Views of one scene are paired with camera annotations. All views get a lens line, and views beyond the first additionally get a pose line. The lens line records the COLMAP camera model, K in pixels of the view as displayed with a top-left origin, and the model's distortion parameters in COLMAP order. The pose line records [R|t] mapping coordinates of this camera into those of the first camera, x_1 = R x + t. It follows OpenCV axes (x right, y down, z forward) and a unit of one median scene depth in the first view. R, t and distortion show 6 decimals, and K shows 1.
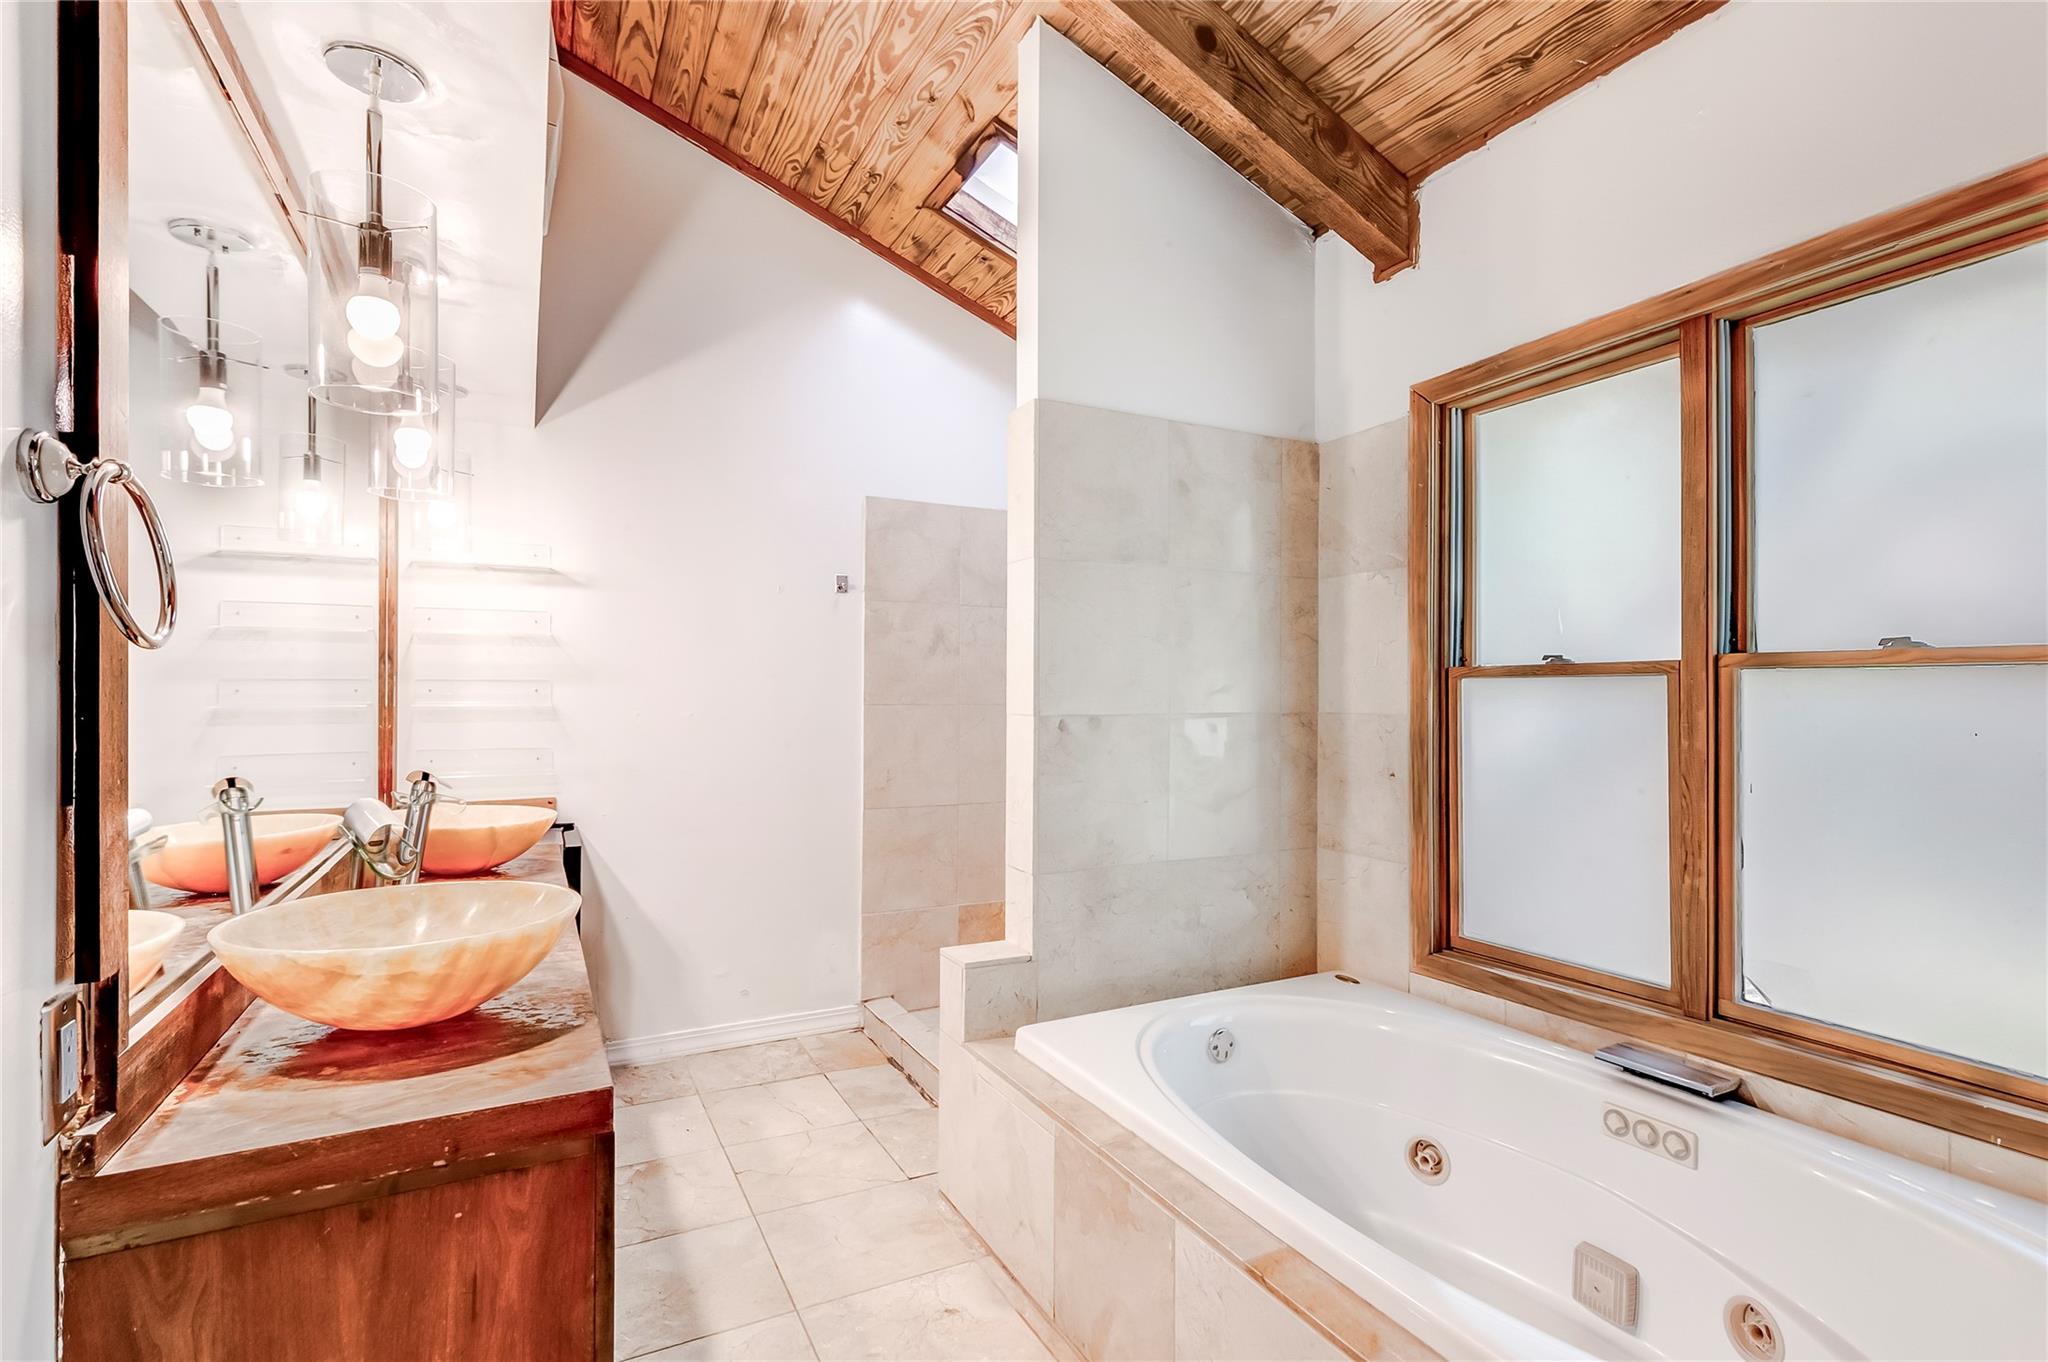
lens RADIAL K [[938.9, 0, 1033.3], [0, 938.9, 689.7], [0, 0, 1]] dist [-0.001785, -0.000455]
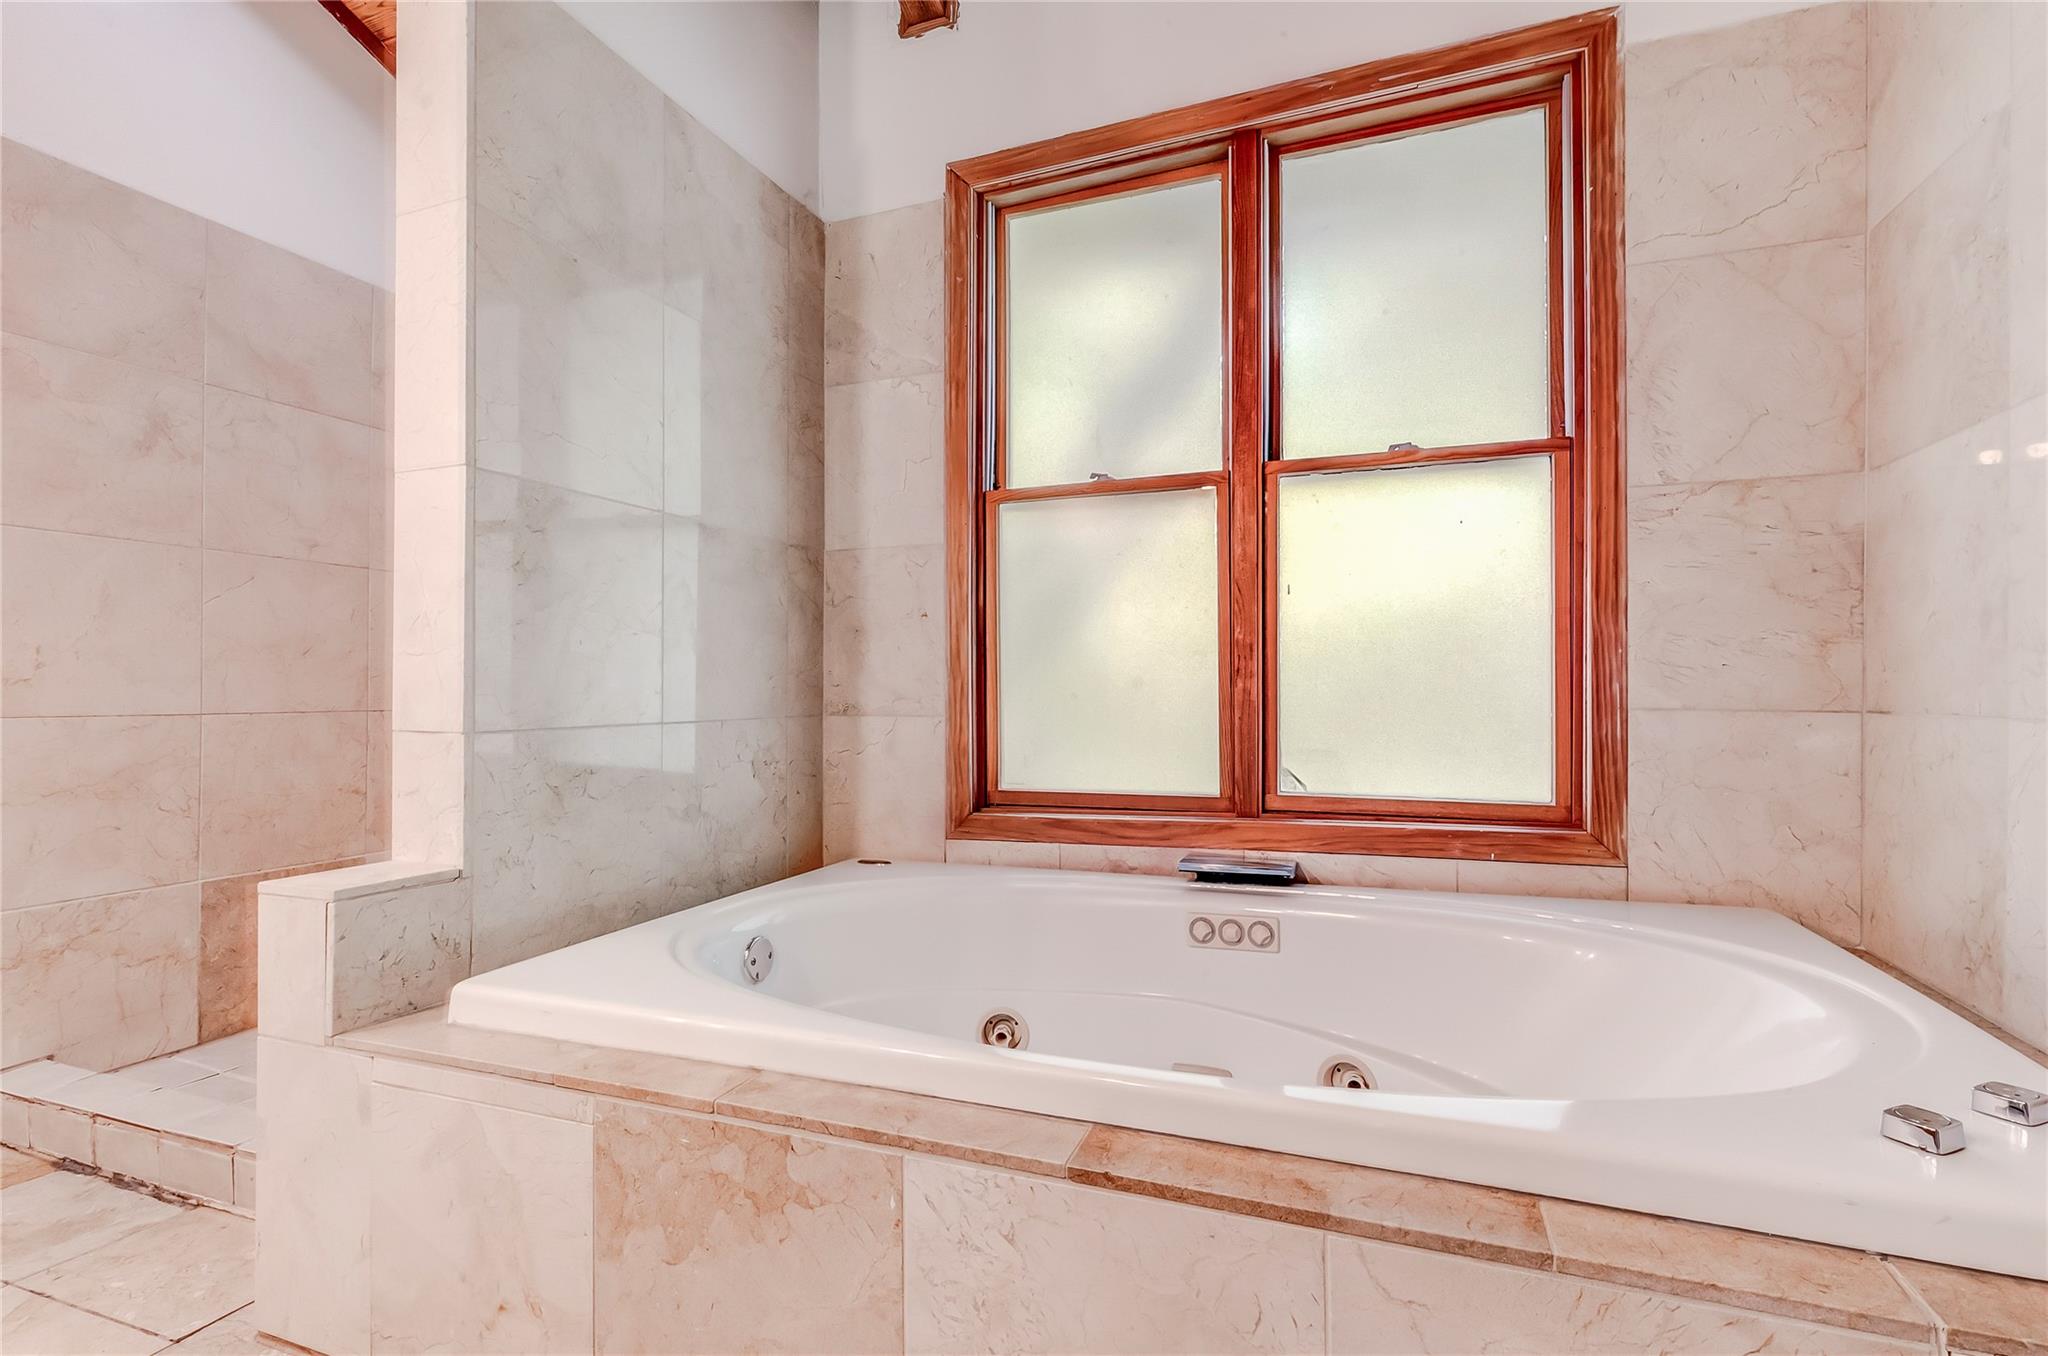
lens RADIAL K [[938.9, 0, 1019.6], [0, 938.9, 687.8], [0, 0, 1]] dist [-0.001785, -0.000455]
pose [[0.753162, -0.003701, 0.657825, -0.121255], [0.002643, 0.999993, 0.002600, 0.160838], [-0.657830, -0.000219, 0.753166, 0.305505]]
